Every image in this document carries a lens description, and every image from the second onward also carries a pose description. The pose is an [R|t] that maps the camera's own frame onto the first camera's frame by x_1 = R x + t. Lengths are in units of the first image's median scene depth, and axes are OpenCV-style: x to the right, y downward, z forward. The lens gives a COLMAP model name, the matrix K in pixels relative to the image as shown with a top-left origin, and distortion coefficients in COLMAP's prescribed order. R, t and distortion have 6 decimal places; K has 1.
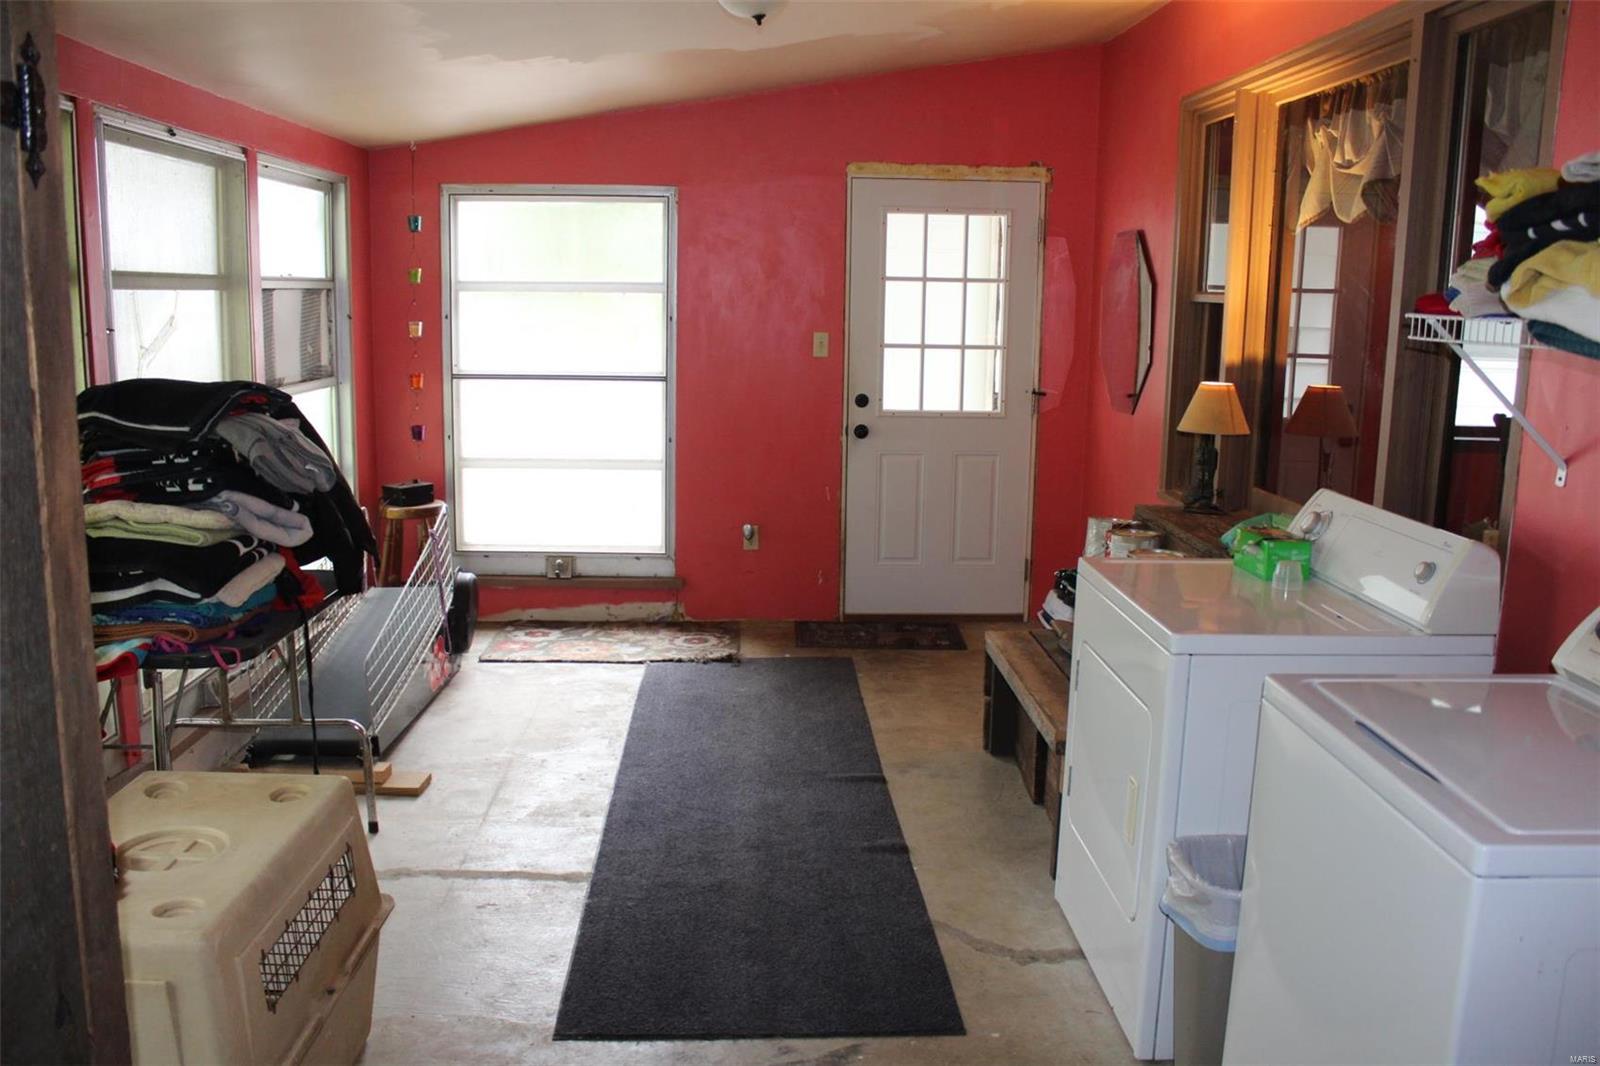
lens RADIAL K [[1304.2, 0, 796.2], [0, 1304.2, 527.5], [0, 0, 1]] dist [-0.158350, 0.122993]
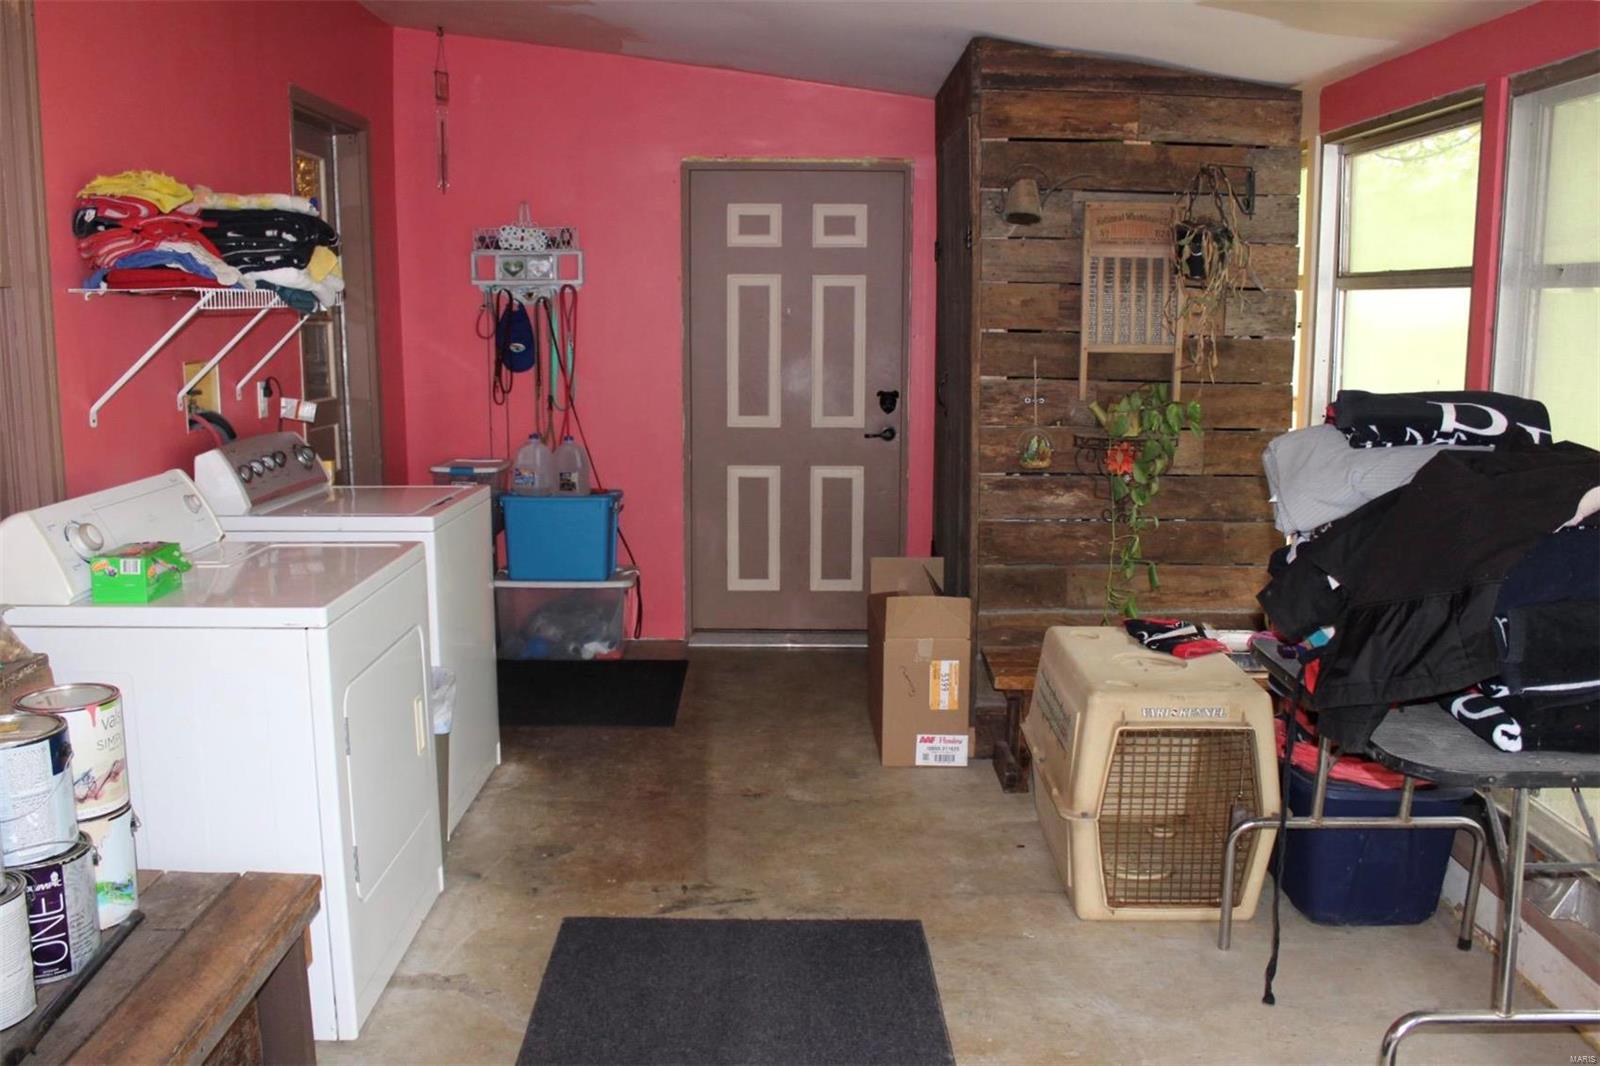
lens RADIAL K [[1304.2, 0, 796.2], [0, 1304.2, 527.5], [0, 0, 1]] dist [-0.158350, 0.122993]
pose [[-0.999353, -0.027641, 0.023009, -0.087145], [-0.018259, 0.941132, 0.337546, -0.307635], [-0.030985, 0.336908, -0.941028, 1.821891]]
